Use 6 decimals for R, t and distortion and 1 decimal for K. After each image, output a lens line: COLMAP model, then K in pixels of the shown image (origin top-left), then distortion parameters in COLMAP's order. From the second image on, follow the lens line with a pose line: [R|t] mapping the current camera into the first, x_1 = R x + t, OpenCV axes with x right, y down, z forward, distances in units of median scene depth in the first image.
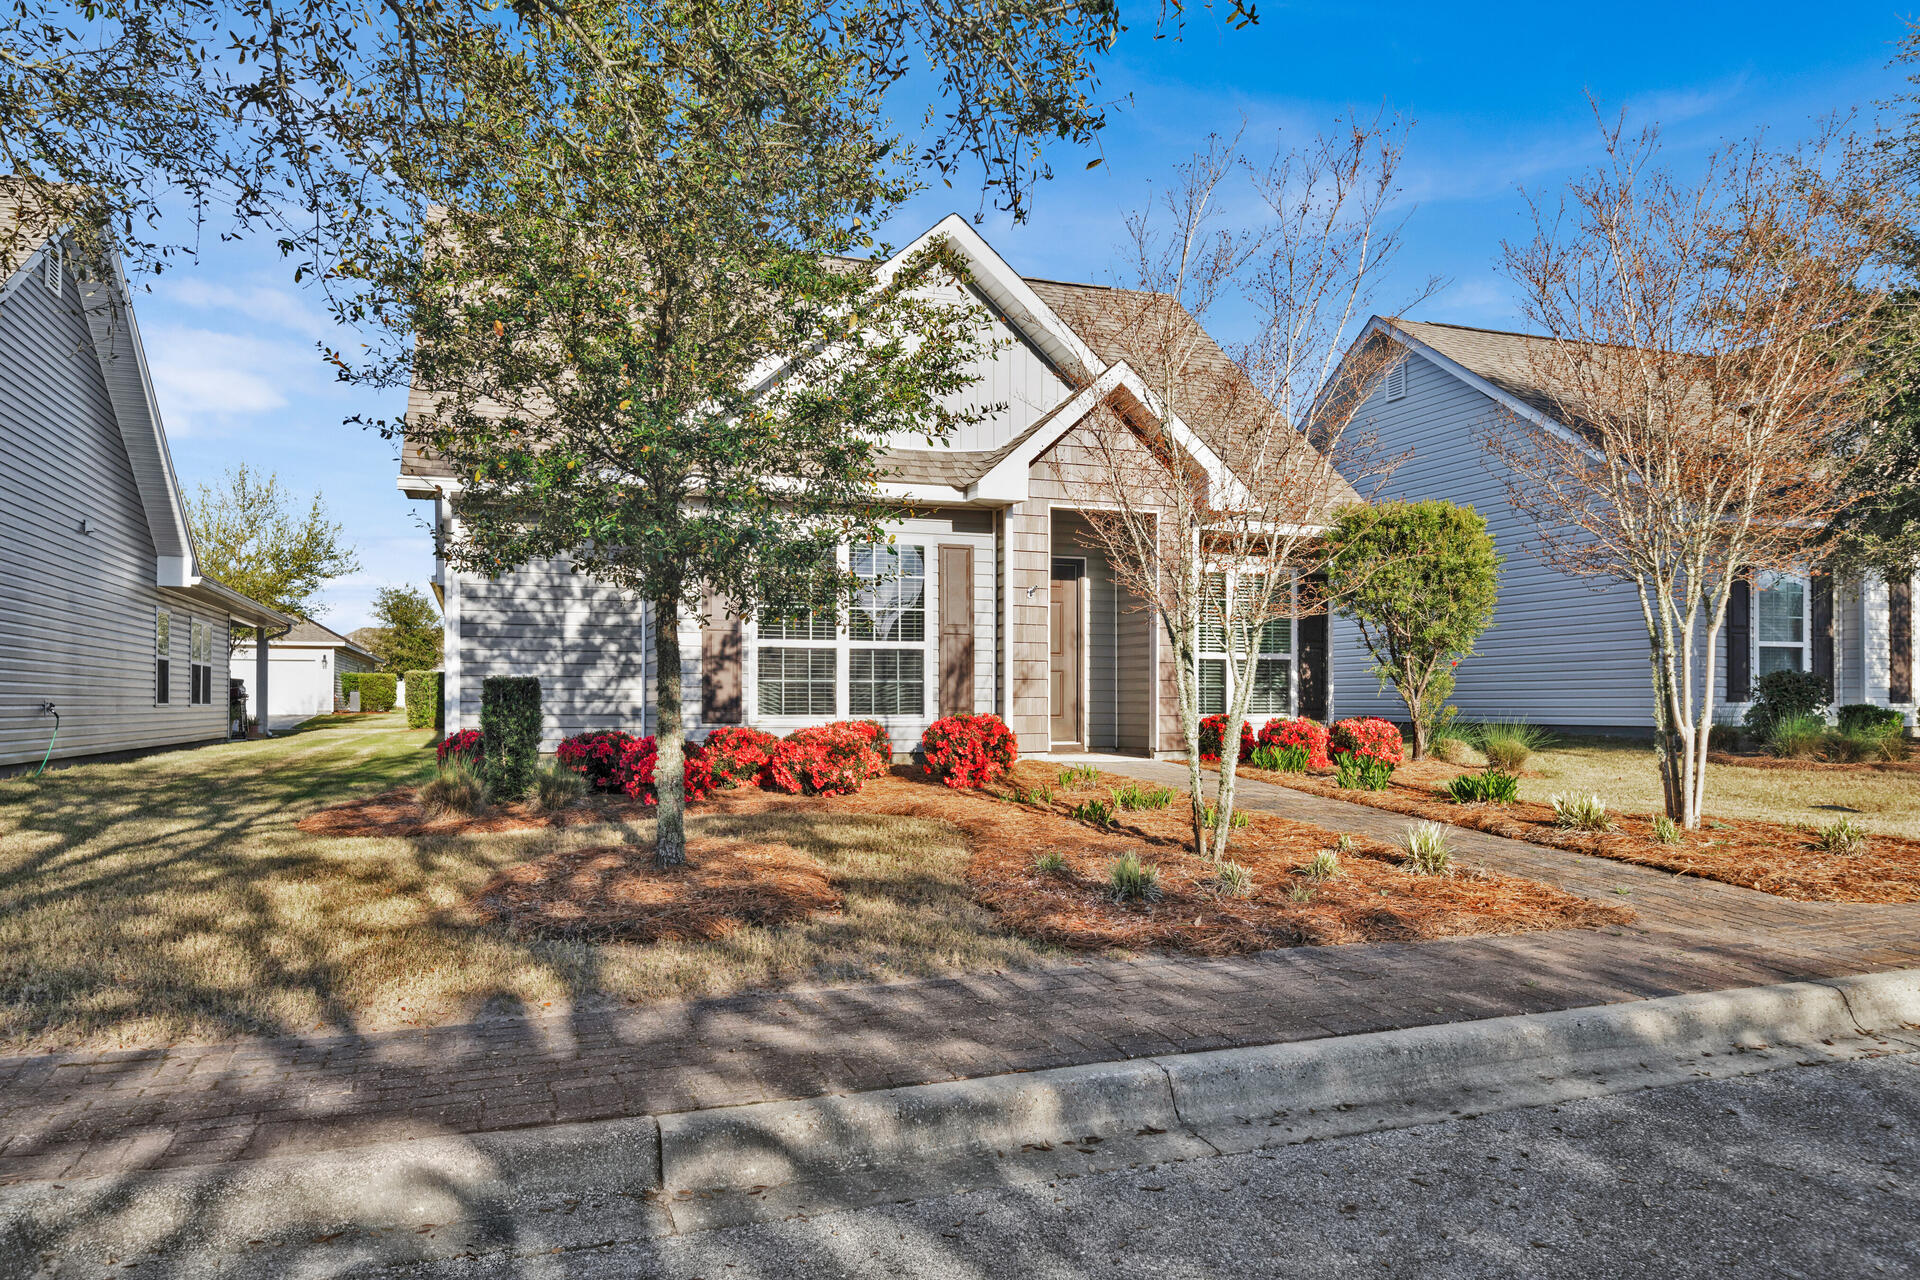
lens RADIAL K [[1288.9, 0, 960.8], [0, 1288.9, 647.9], [0, 0, 1]] dist [-0.000400, -0.000780]
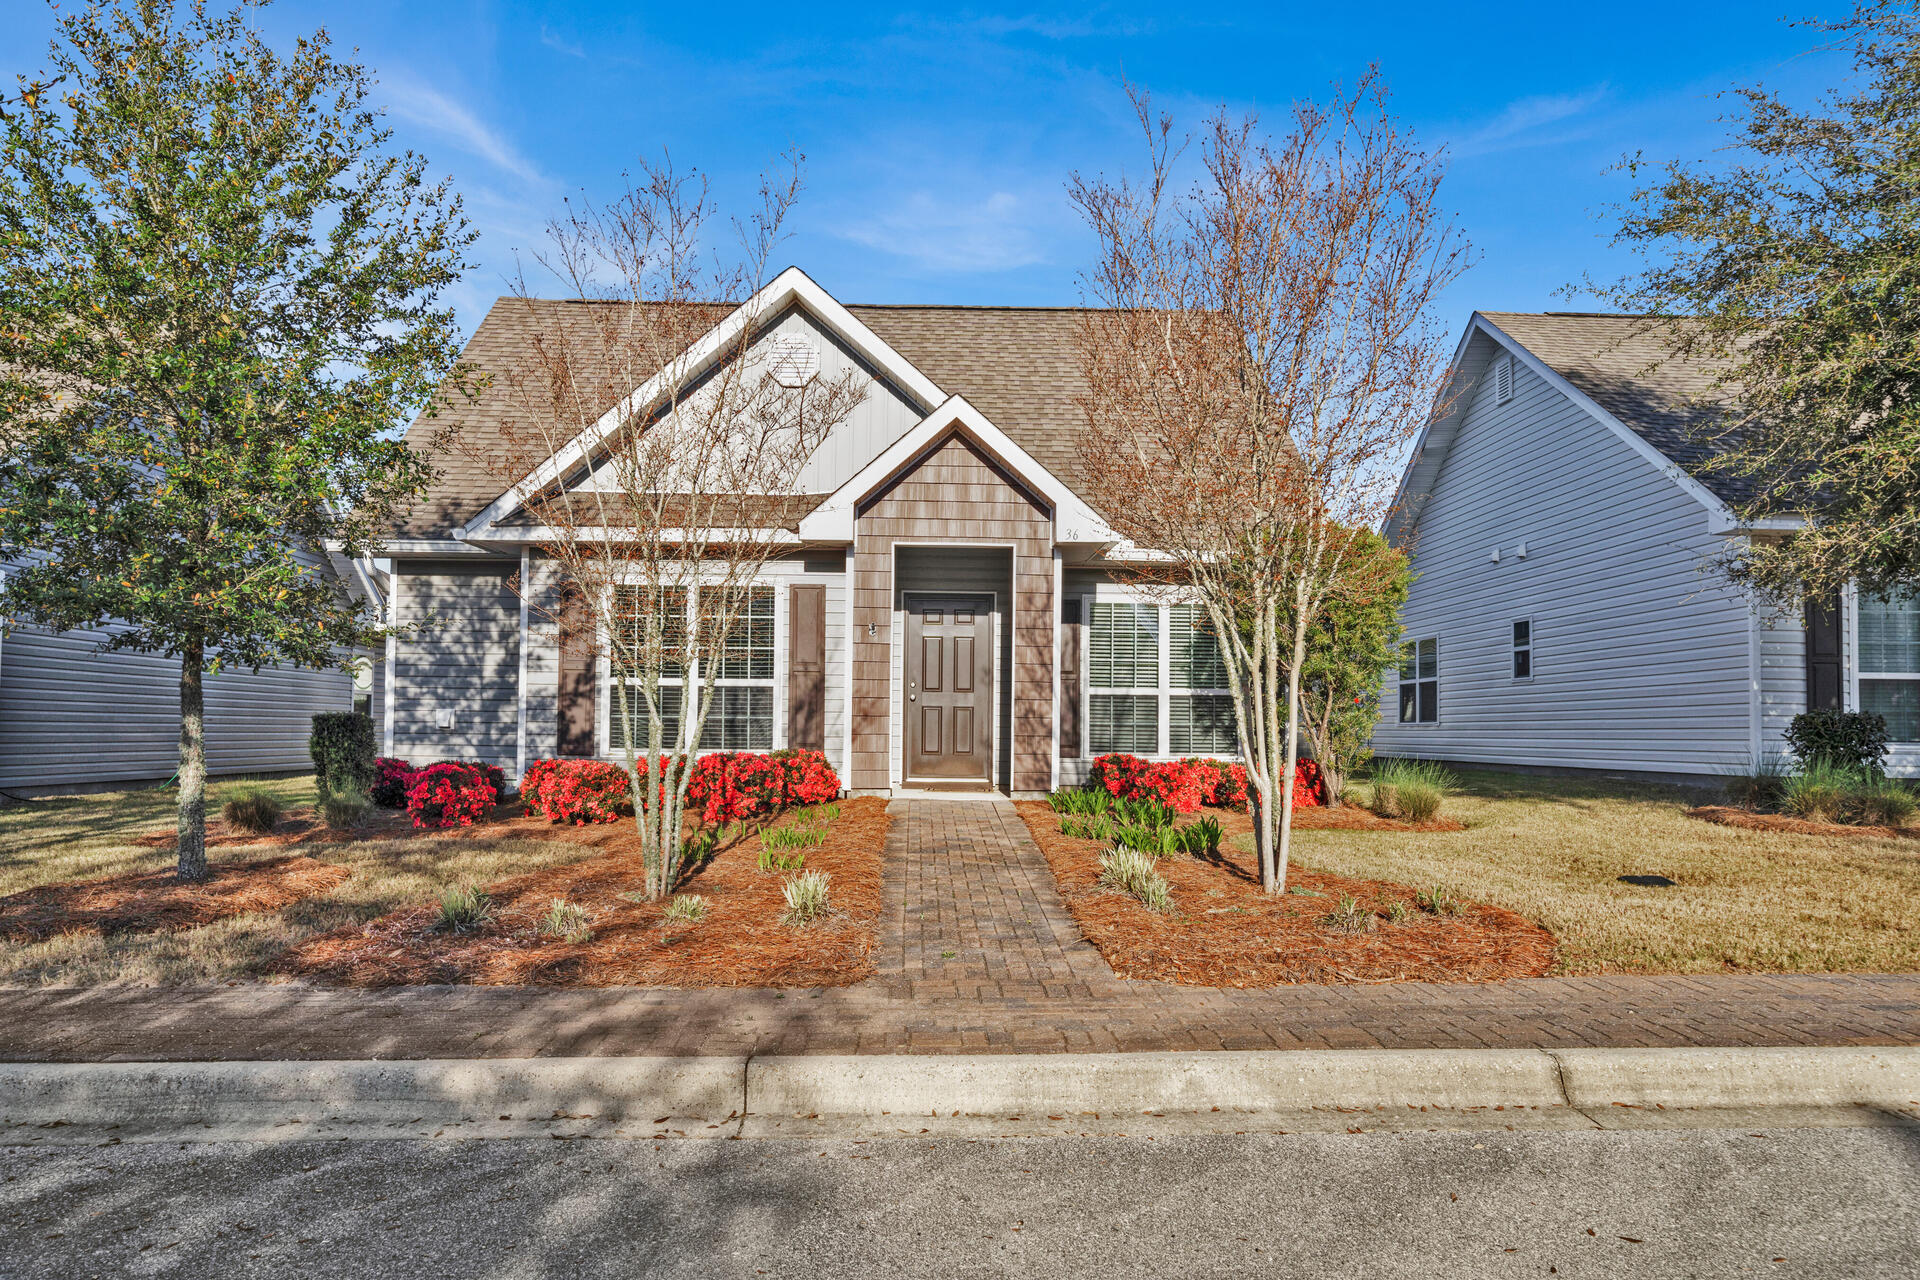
lens RADIAL K [[1288.9, 0, 956.2], [0, 1288.9, 639.1], [0, 0, 1]] dist [-0.000400, -0.000780]
pose [[0.950761, -0.012640, -0.309667, 0.435260], [0.003280, 0.999522, -0.030729, -0.004566], [0.309907, 0.028200, 0.950348, 0.063326]]
